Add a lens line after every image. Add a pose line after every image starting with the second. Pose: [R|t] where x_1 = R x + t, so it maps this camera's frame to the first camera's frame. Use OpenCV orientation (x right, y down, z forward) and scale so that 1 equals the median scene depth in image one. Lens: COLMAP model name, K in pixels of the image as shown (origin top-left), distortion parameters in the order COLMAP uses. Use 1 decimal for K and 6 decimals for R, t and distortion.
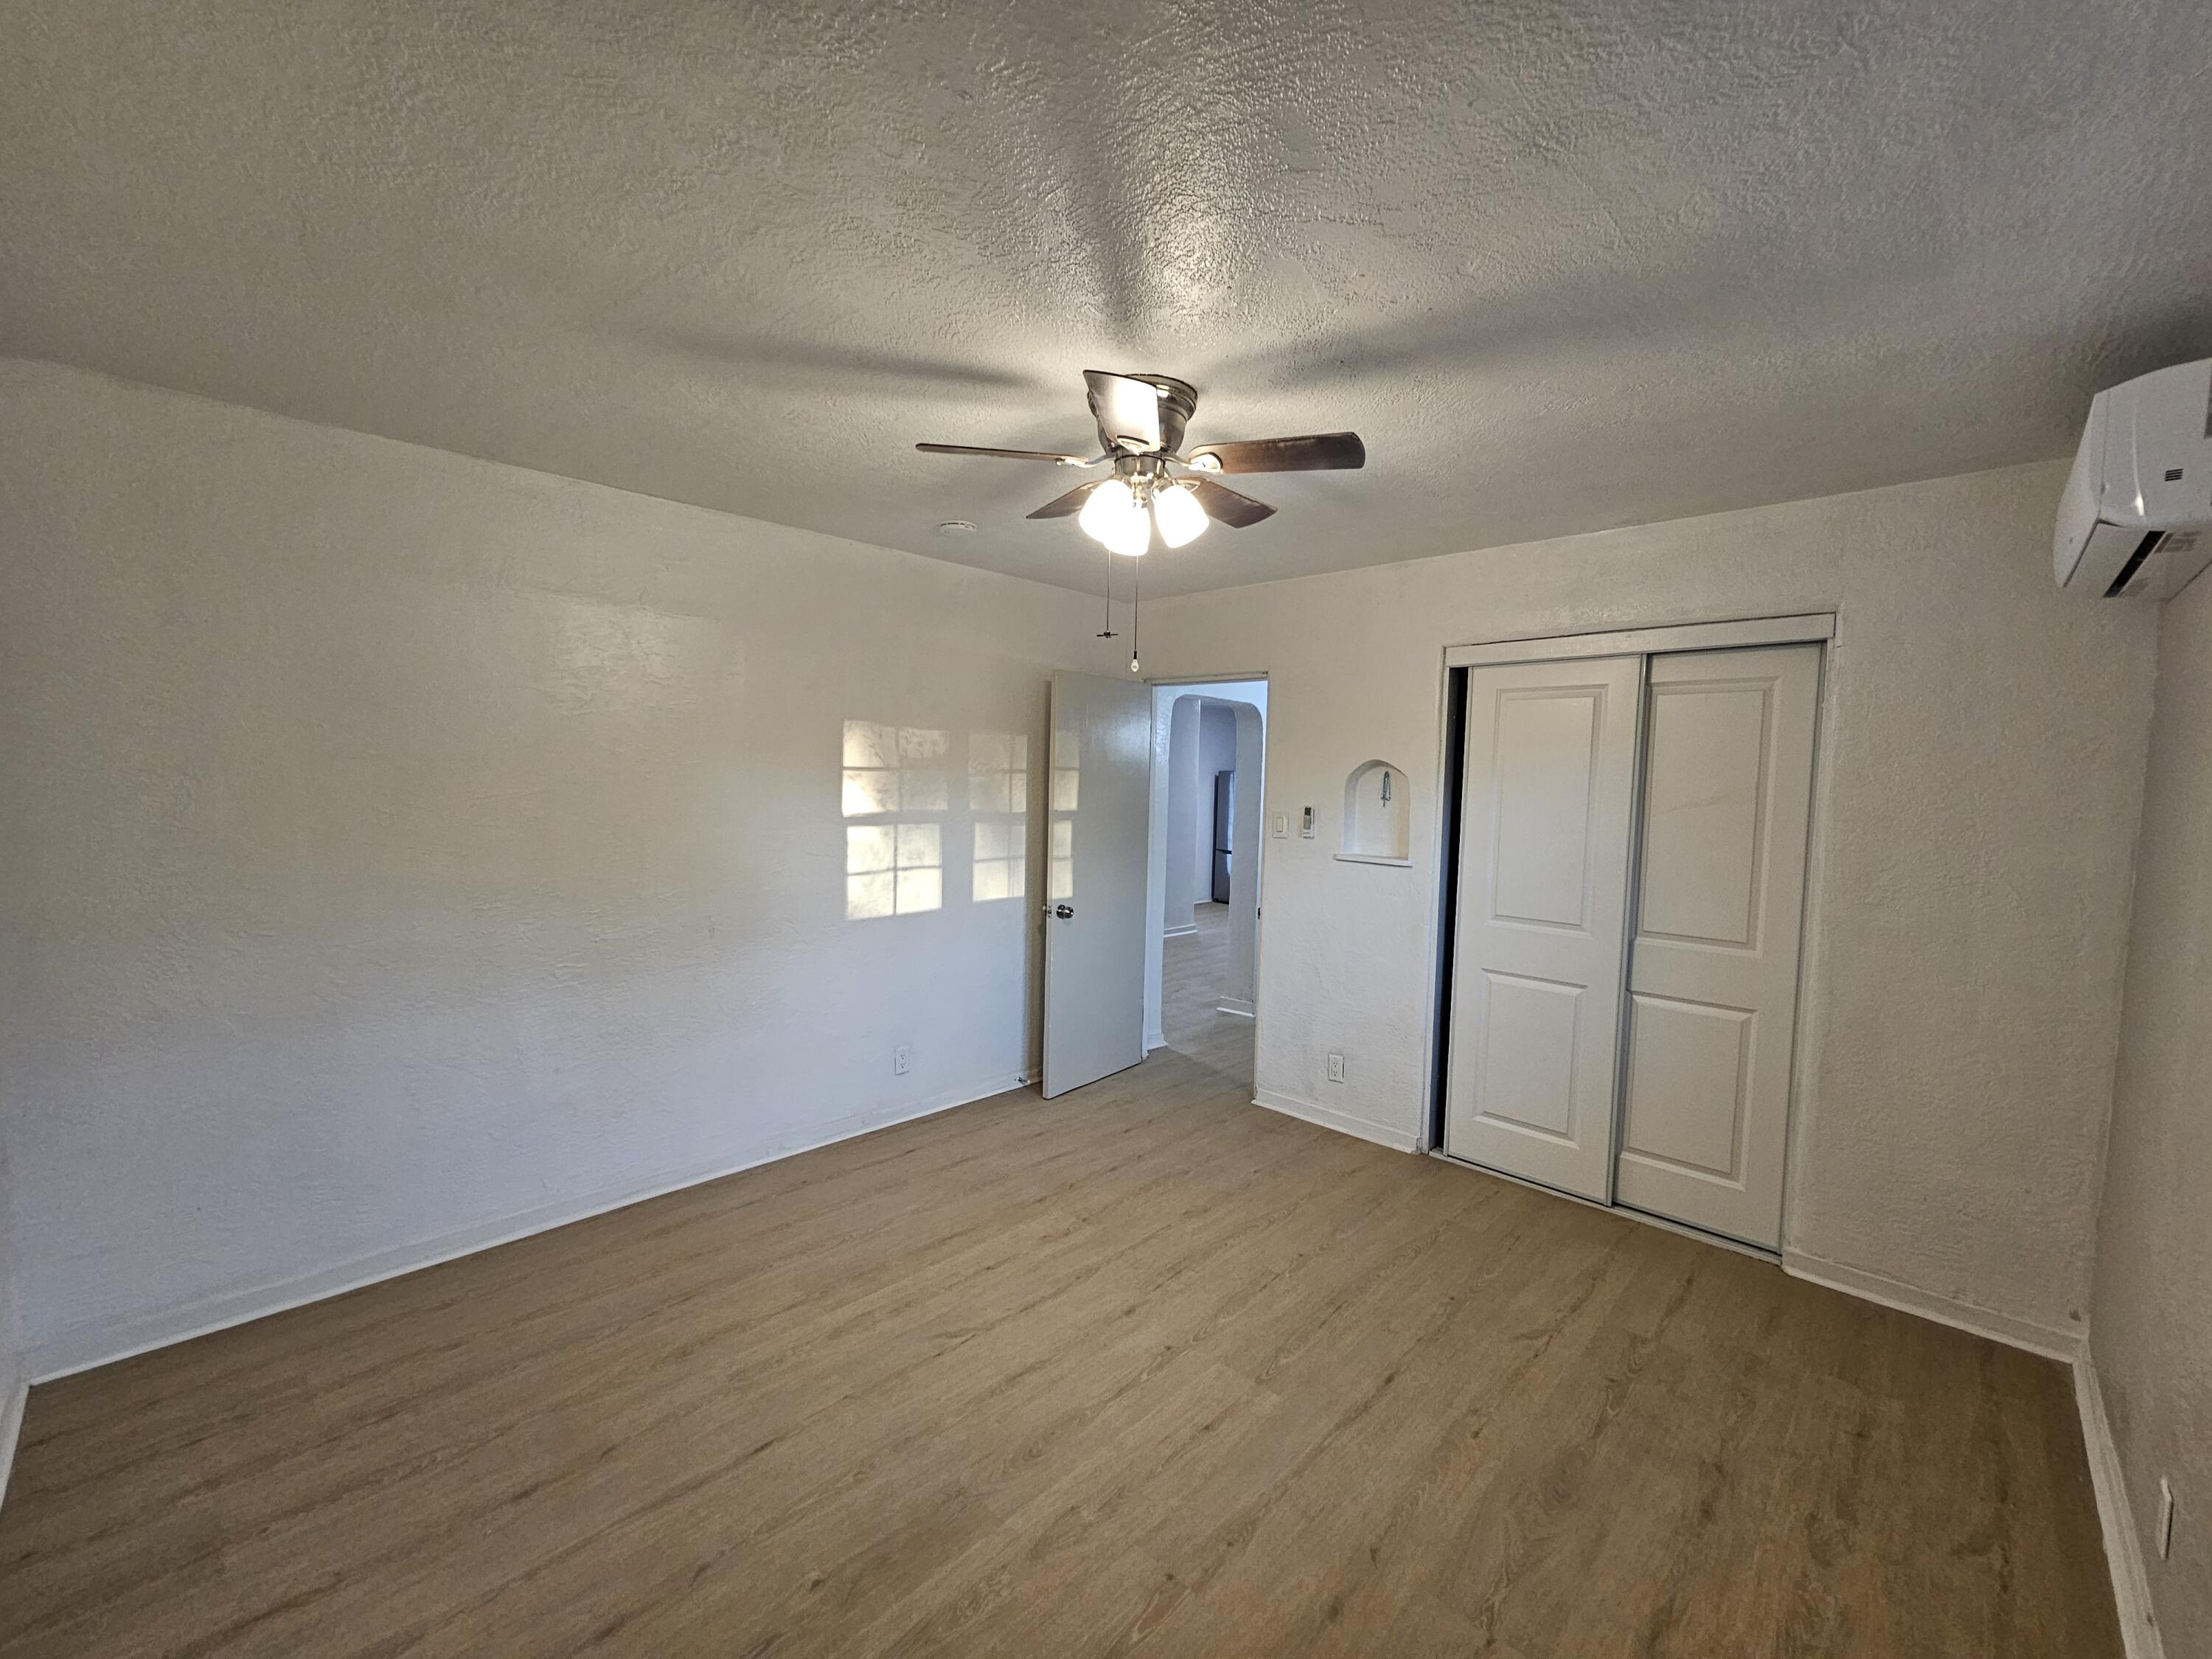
lens RADIAL K [[903.6, 0, 1103.1], [0, 903.6, 836.1], [0, 0, 1]] dist [0.000367, 0.000237]
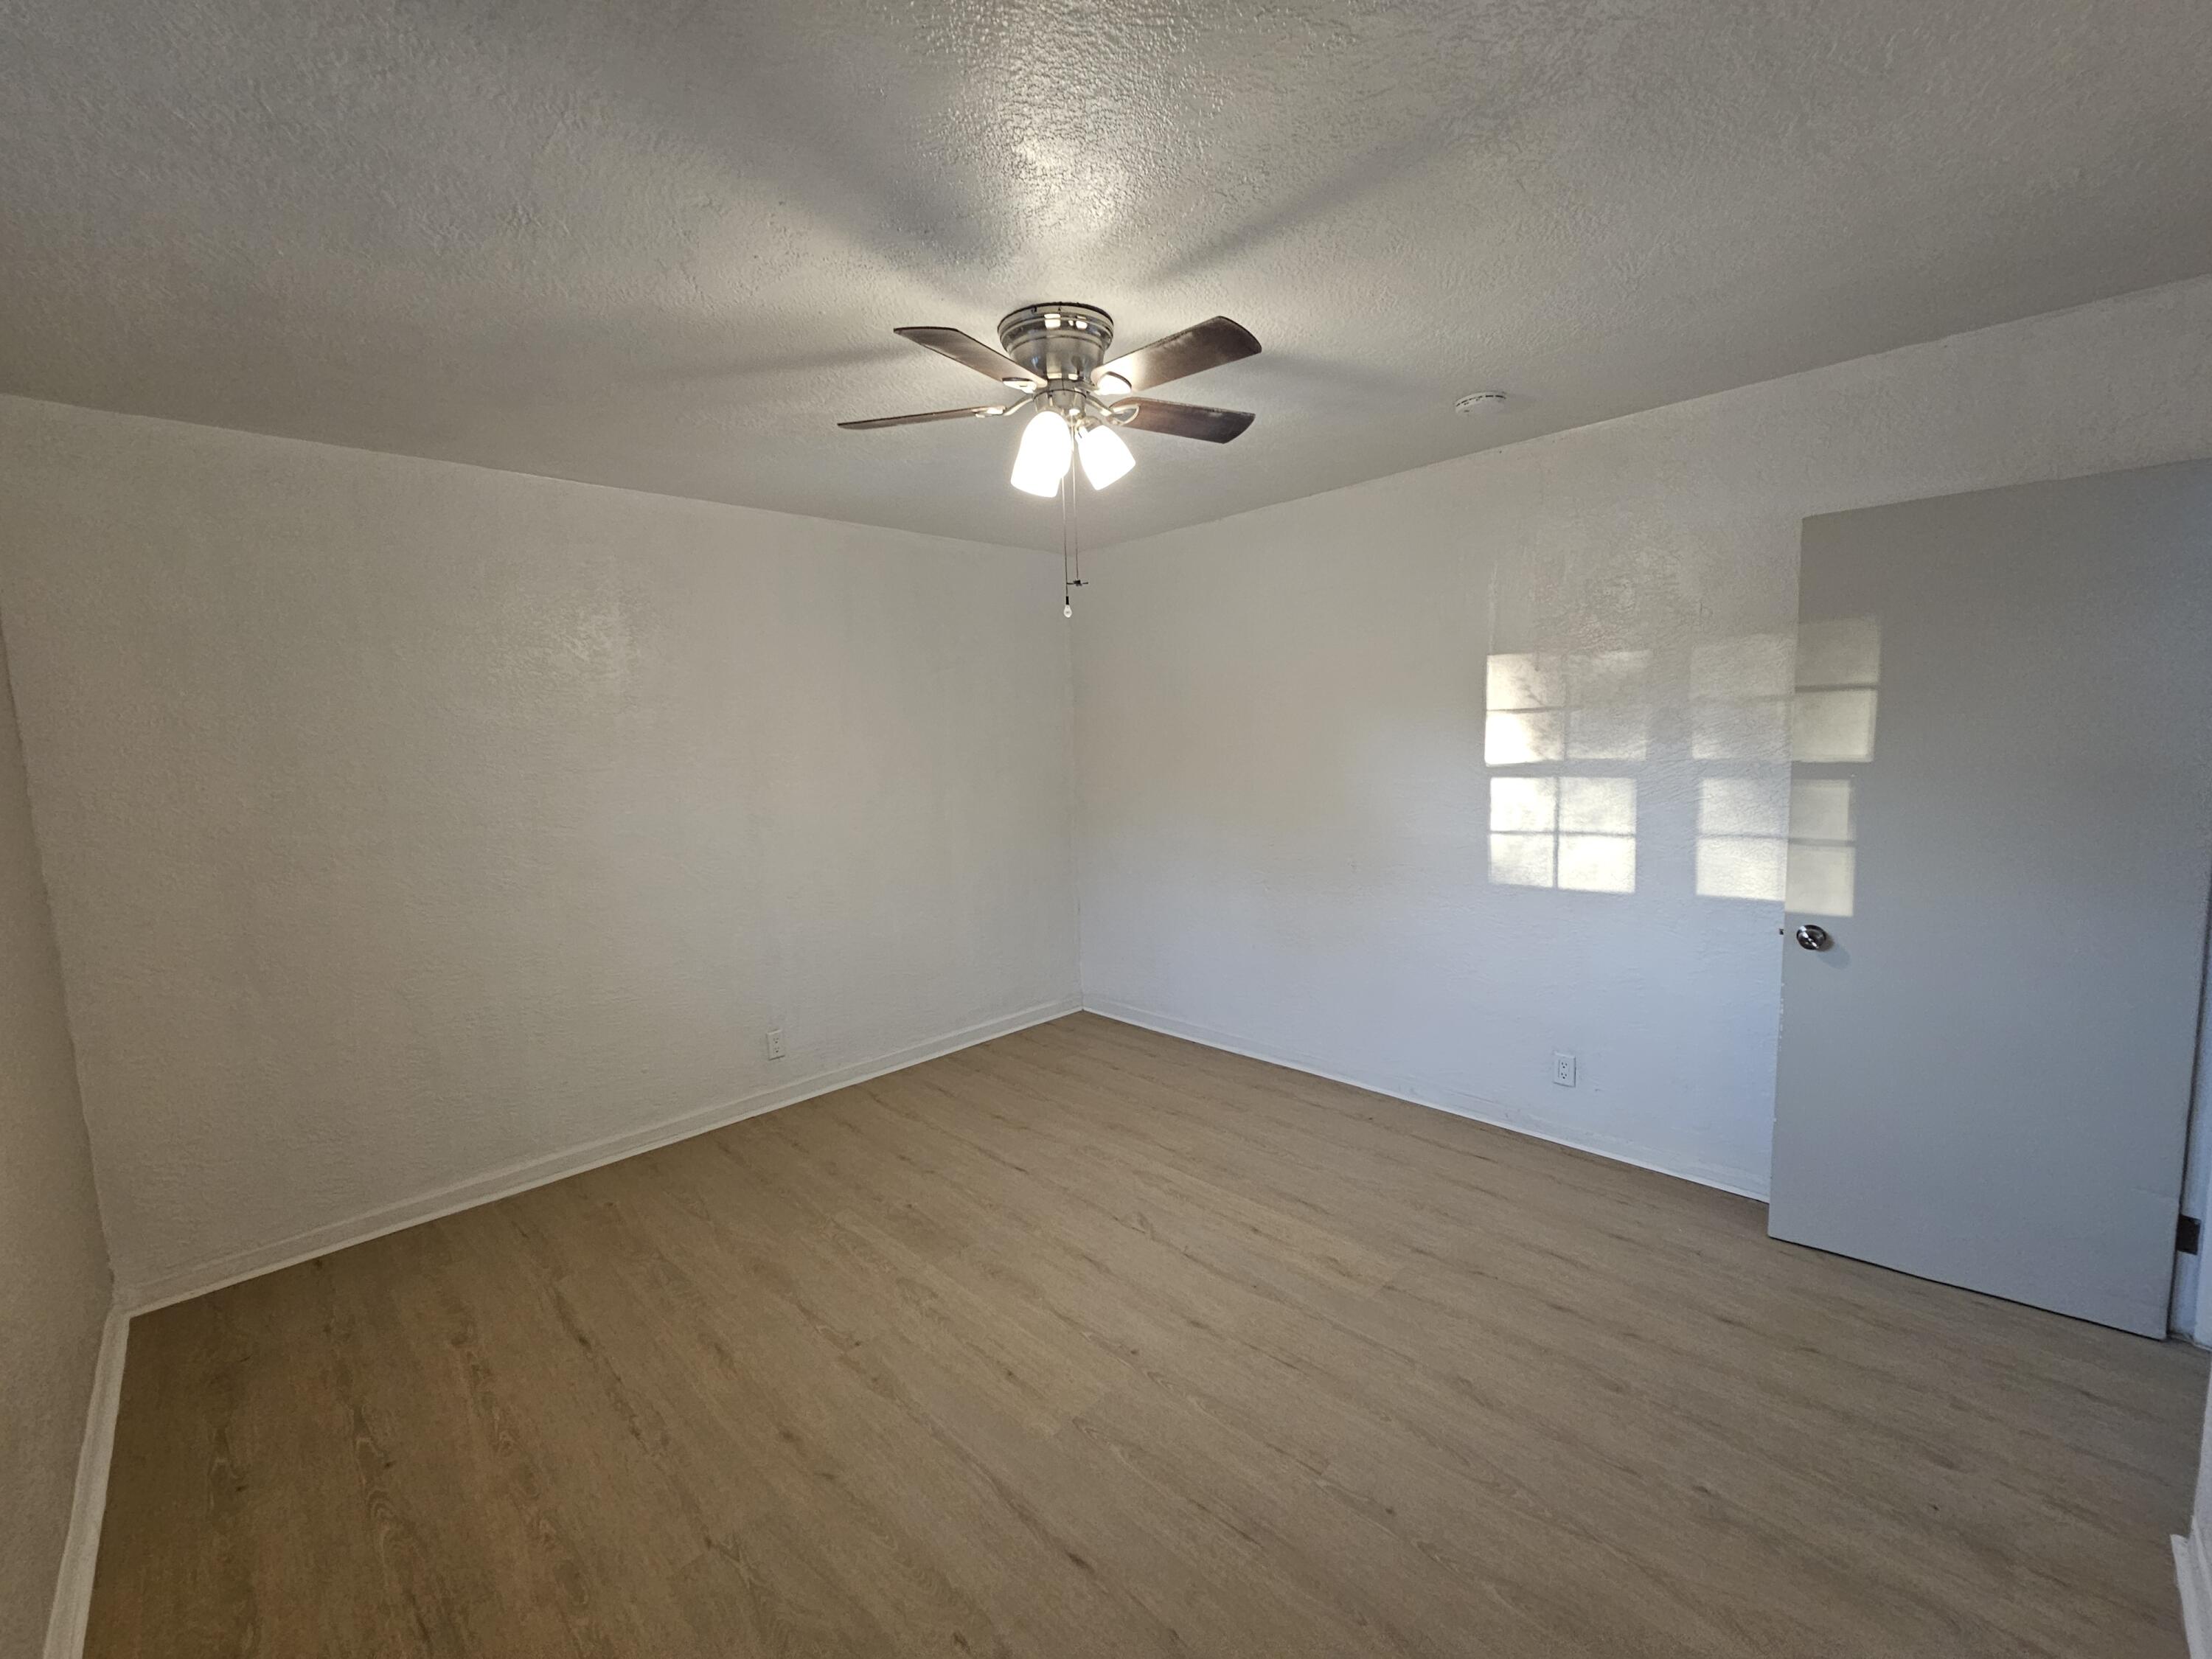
lens RADIAL K [[900.9, 0, 1106.0], [0, 900.9, 829.5], [0, 0, 1]] dist [0.000051, -0.000071]
pose [[-0.024185, 0.081650, -0.996368, 0.777444], [-0.031616, 0.996098, 0.082395, -0.026486], [0.999207, 0.033494, -0.021509, 0.809452]]
